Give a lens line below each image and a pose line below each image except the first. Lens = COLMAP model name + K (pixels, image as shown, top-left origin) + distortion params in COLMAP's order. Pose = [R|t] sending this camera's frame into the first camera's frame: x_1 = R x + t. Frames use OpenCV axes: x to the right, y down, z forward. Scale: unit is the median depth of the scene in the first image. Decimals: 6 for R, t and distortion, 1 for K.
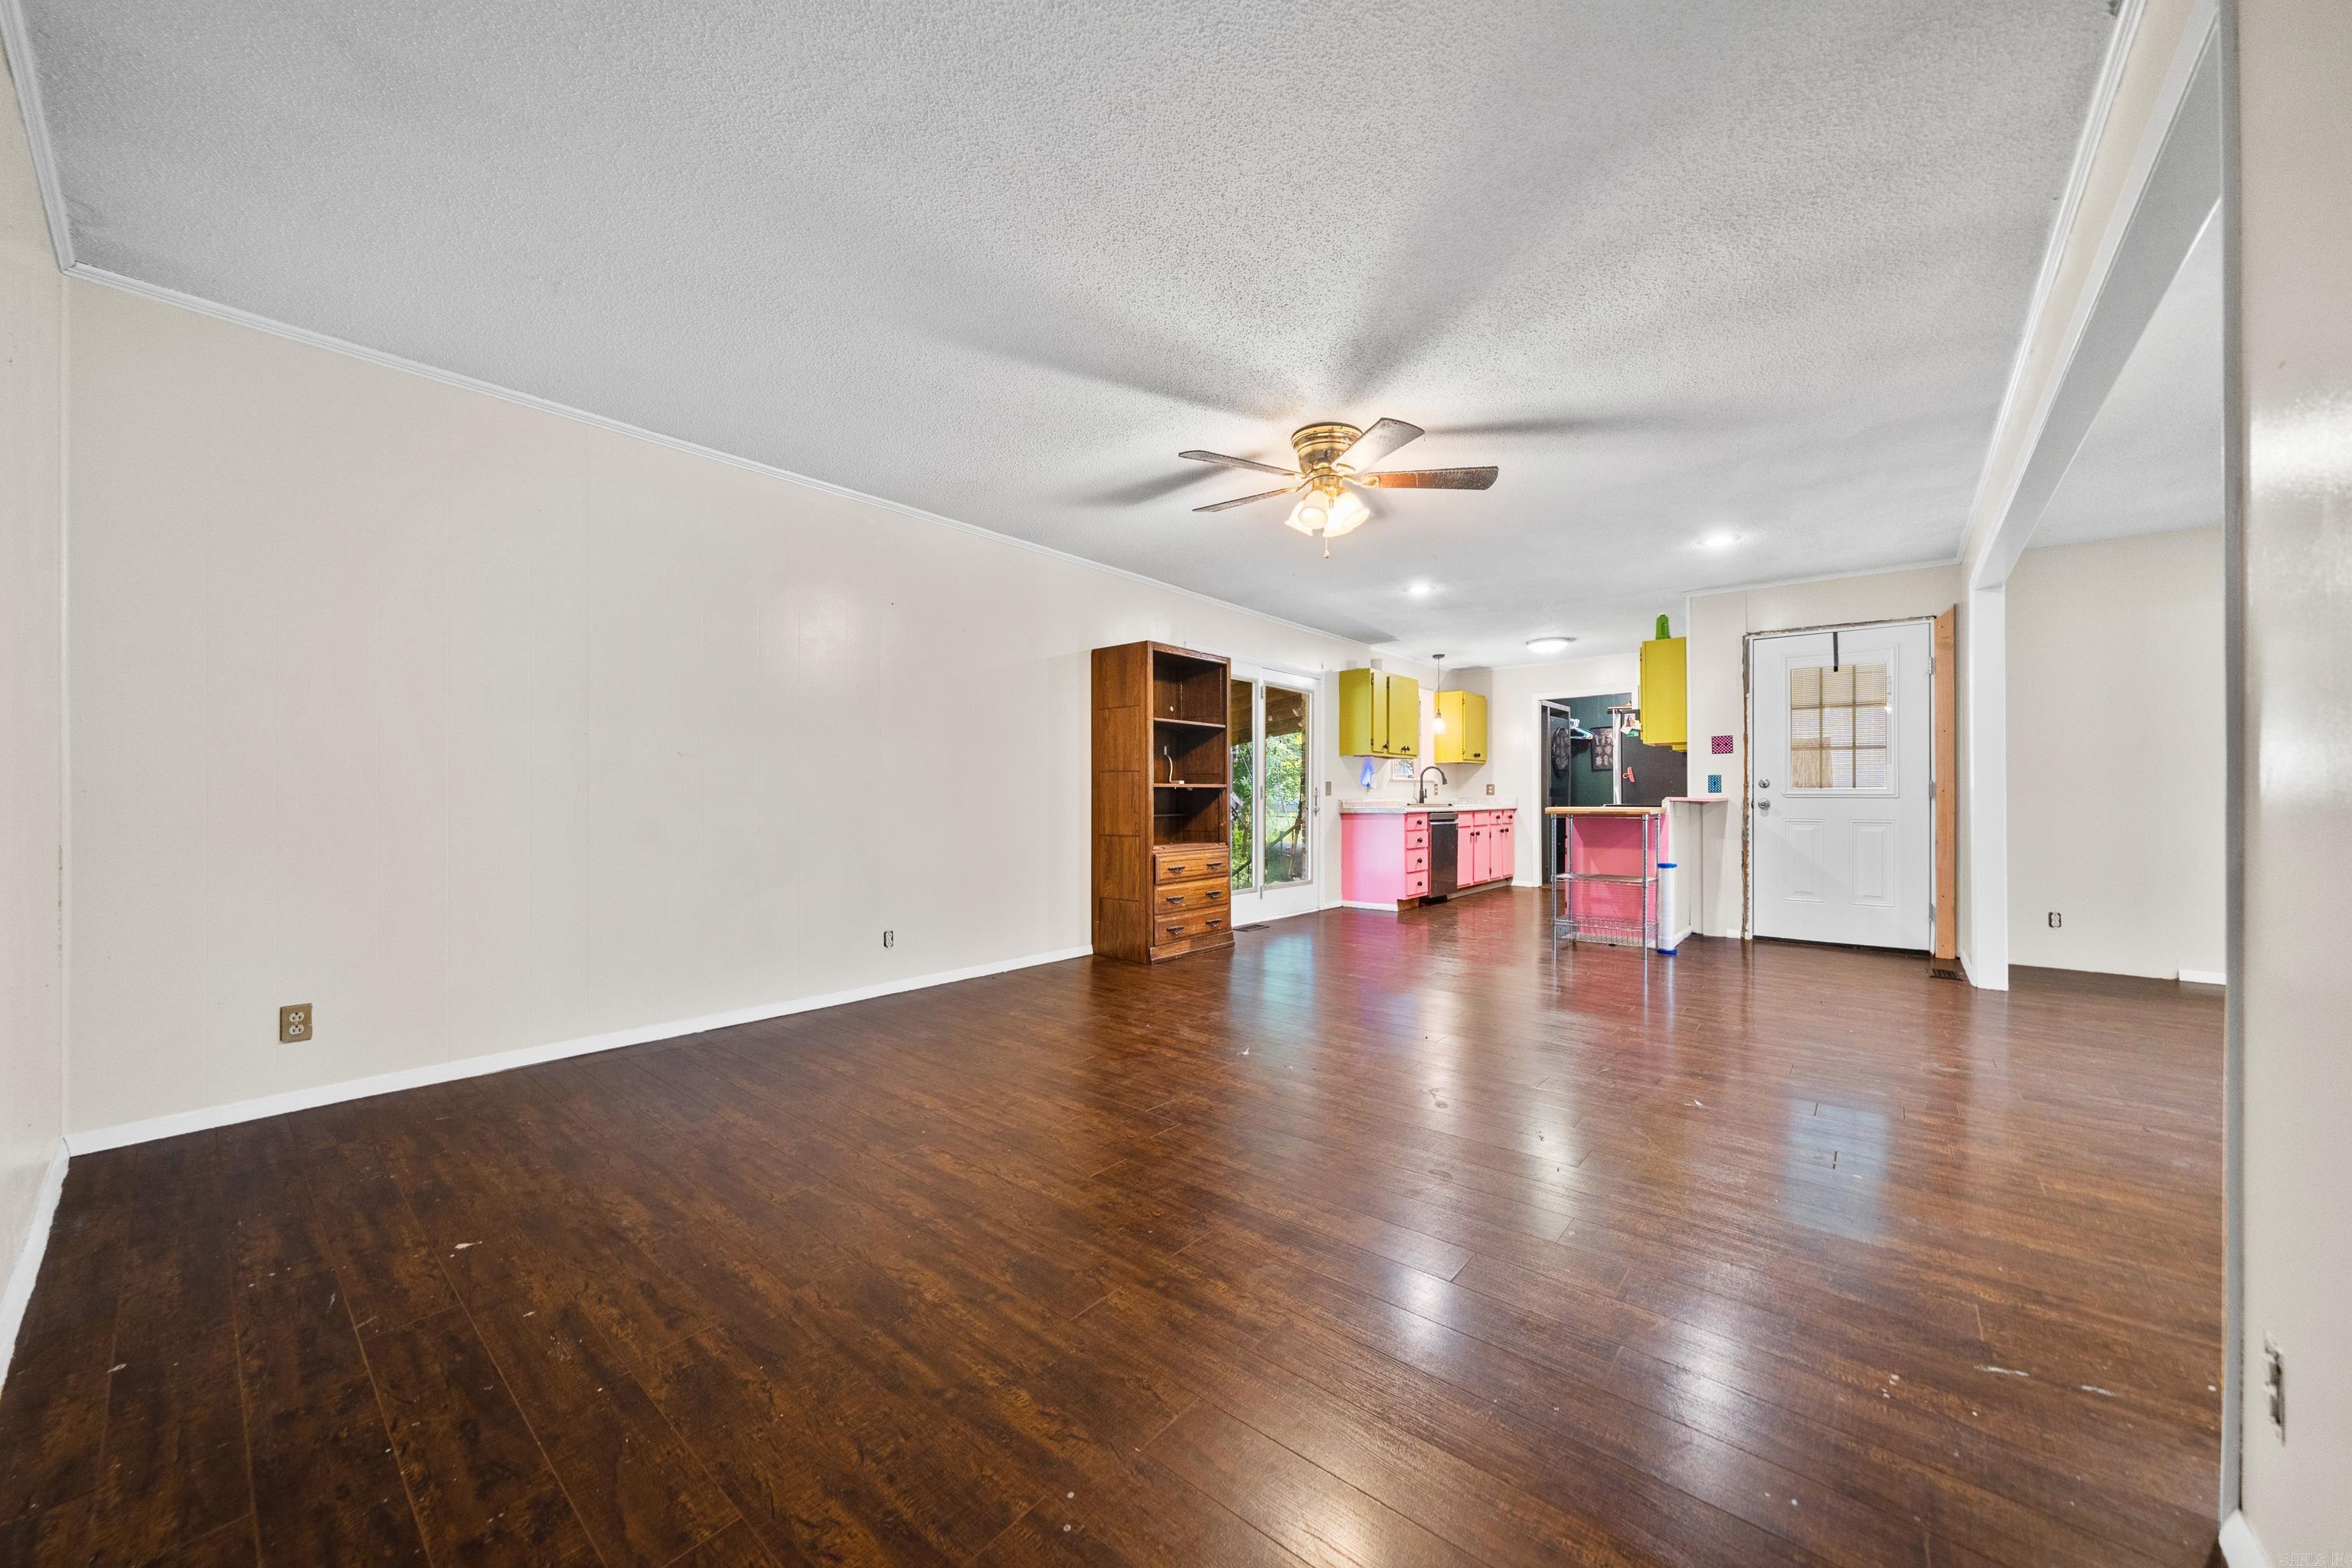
lens RADIAL K [[822.2, 0, 1209.8], [0, 822.2, 795.1], [0, 0, 1]] dist [-0.001034, -0.000231]
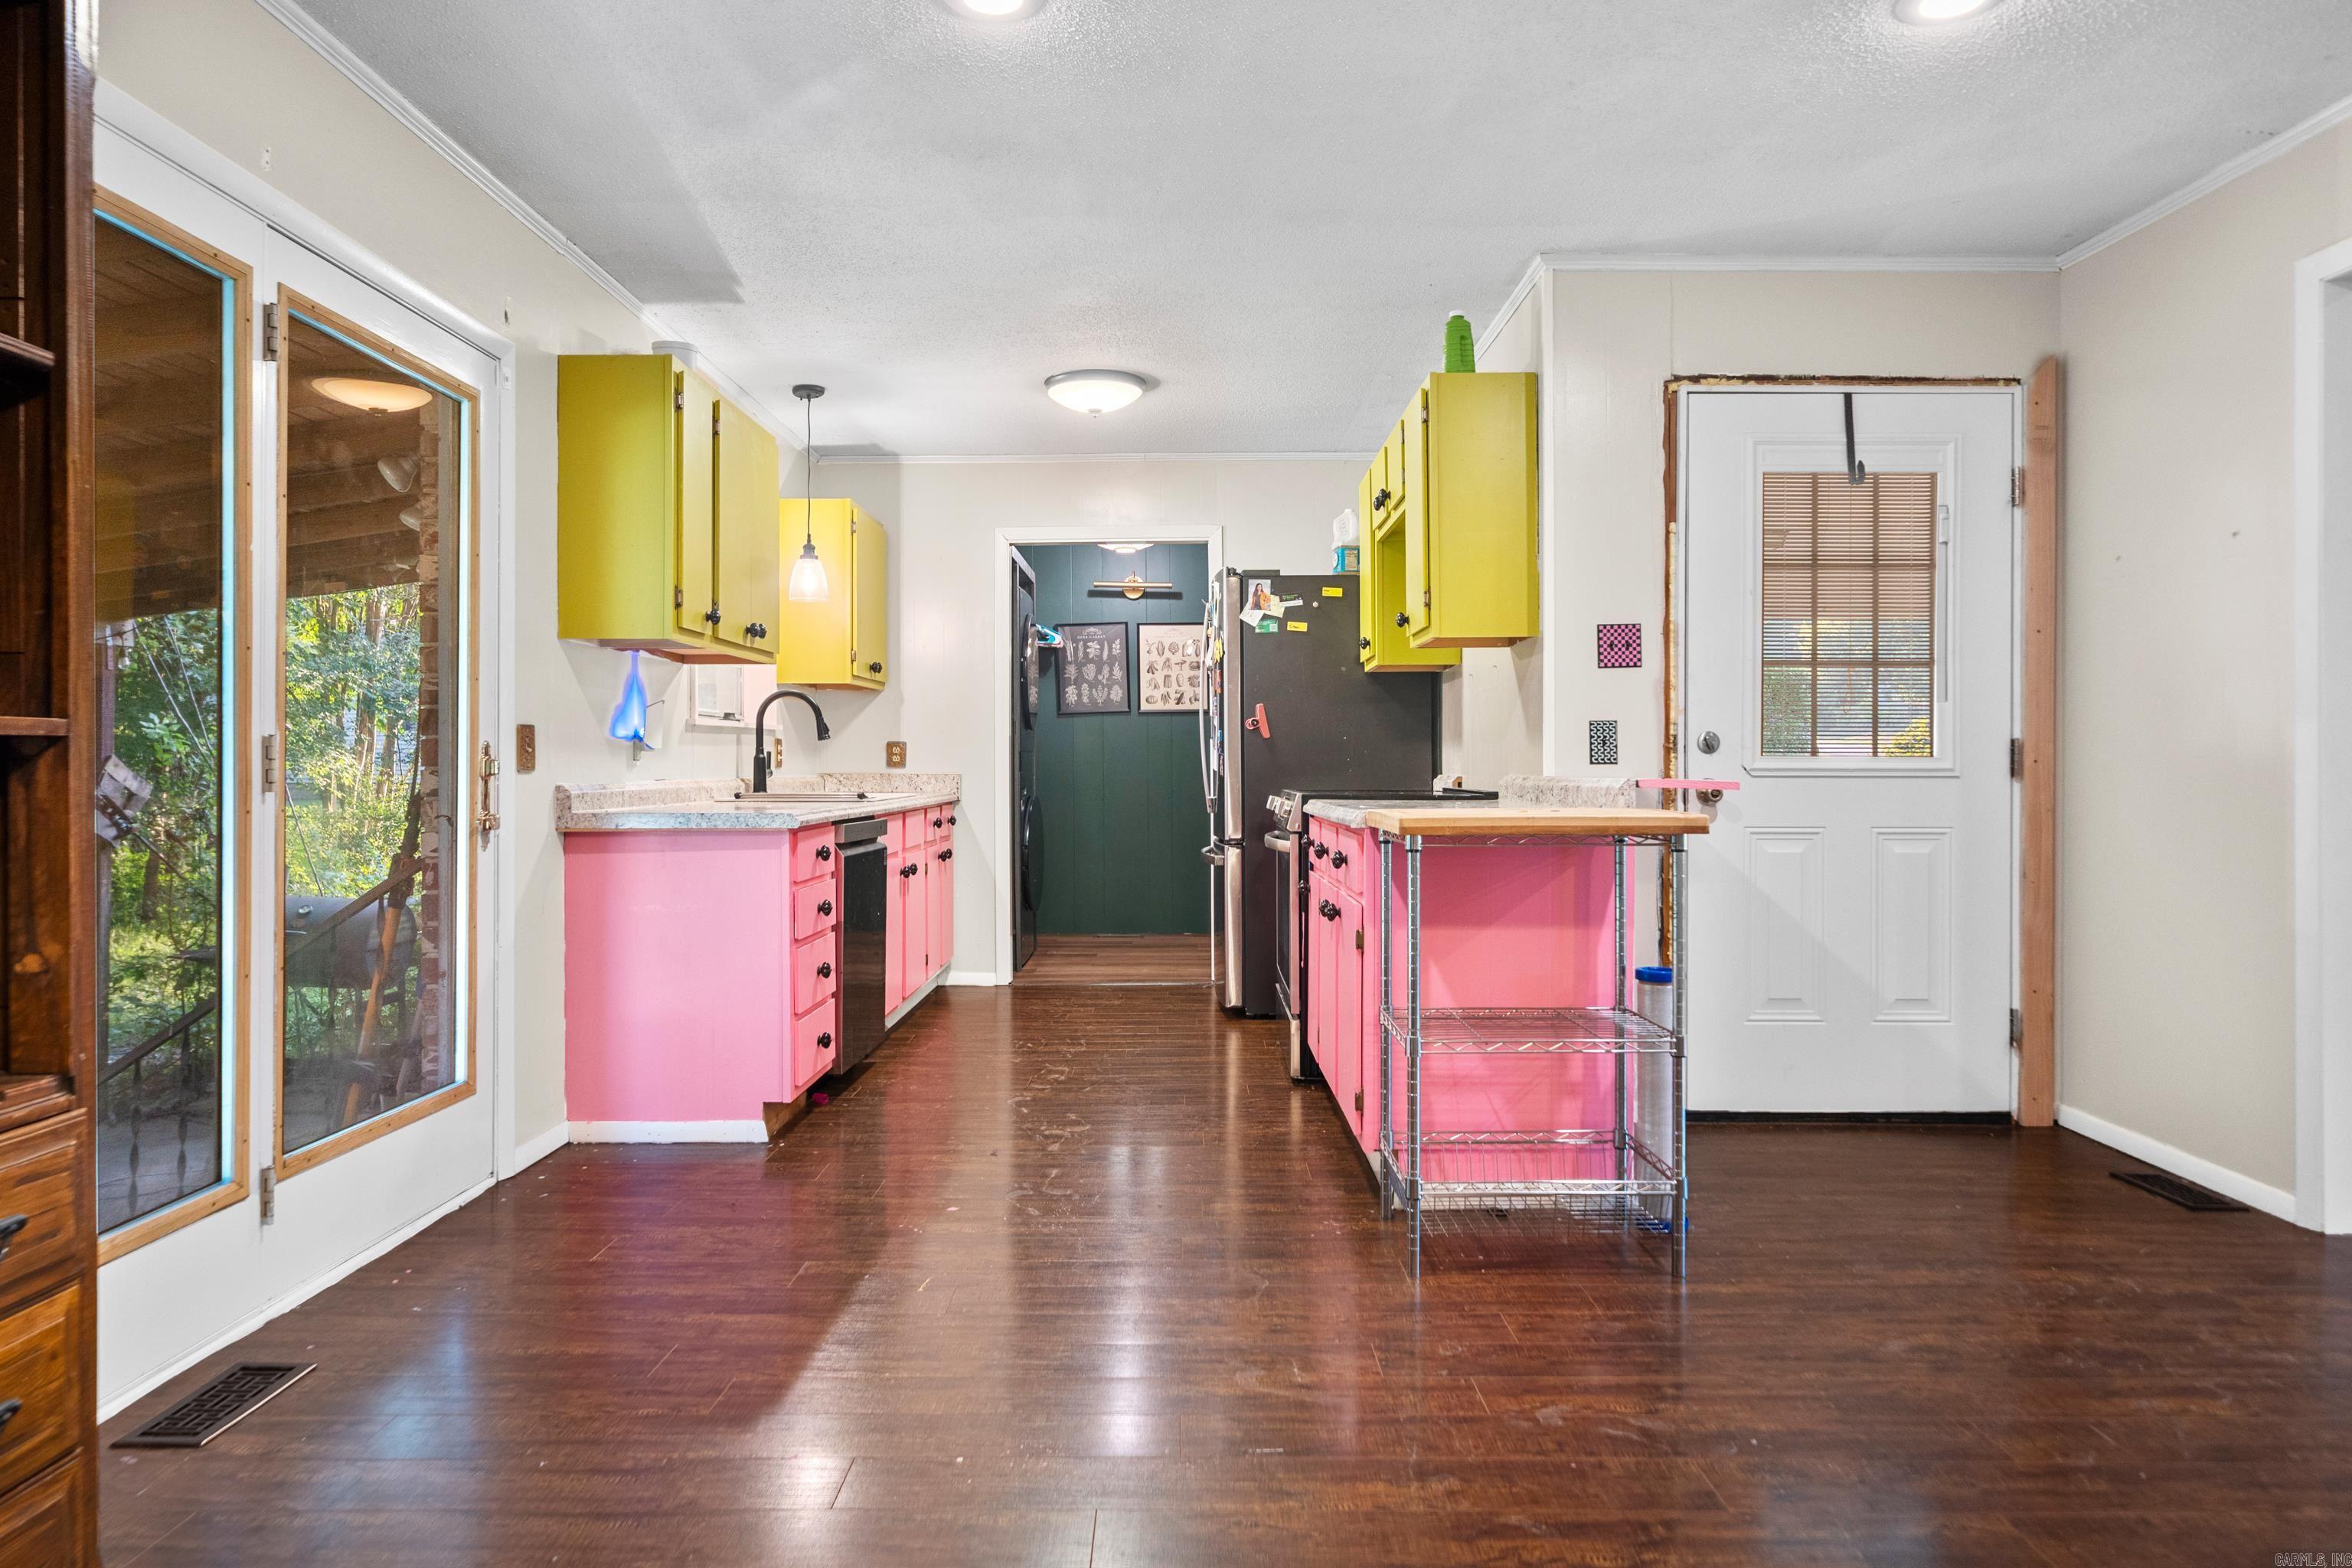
lens RADIAL K [[1451.0, 0, 1180.7], [0, 1451.0, 763.3], [0, 0, 1]] dist [-0.001456, 0.005557]
pose [[0.789117, 0.000172, 0.614243, 0.016054], [-0.000283, 1.000000, 0.000083, -0.003653], [-0.614243, -0.000239, 0.789117, 0.581714]]
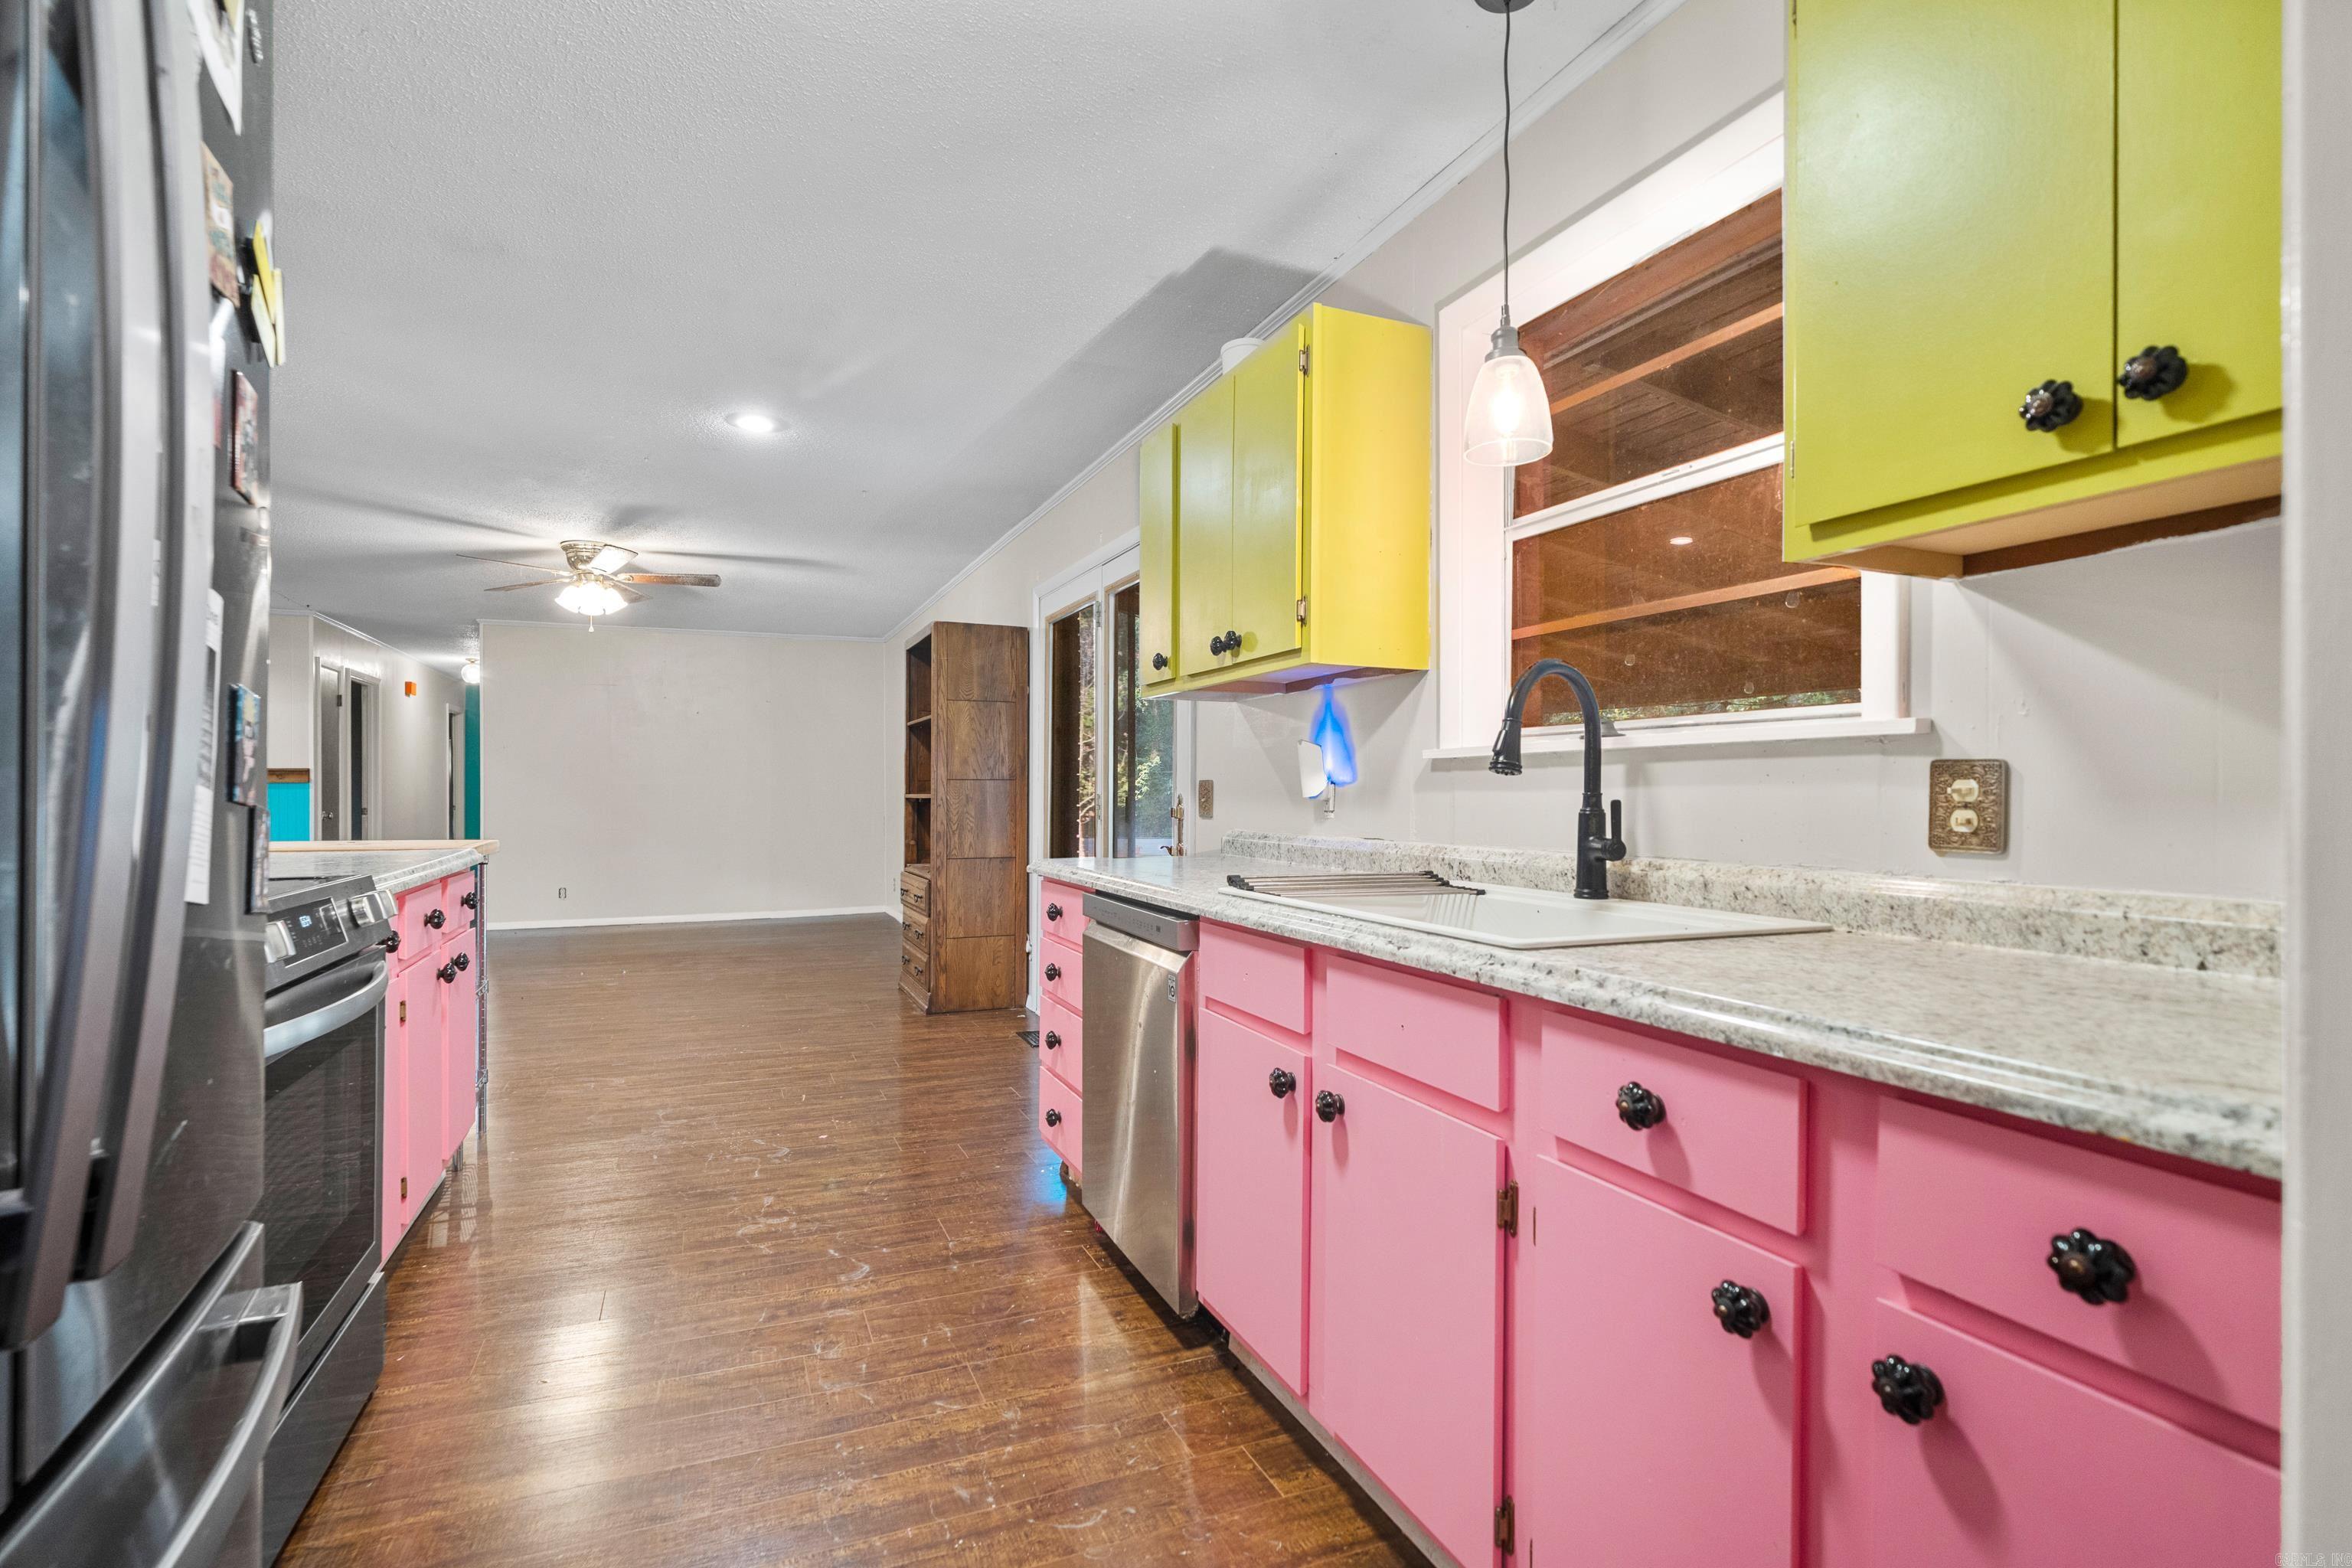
lens RADIAL K [[1086.0, 0, 1184.4], [0, 1086.0, 793.3], [0, 0, 1]] dist [0.003349, 0.000119]
pose [[-0.490660, -0.007431, -0.871319, 0.743215], [-0.004467, 0.999972, -0.006012, -0.011545], [0.871340, 0.000942, -0.490679, 1.583141]]
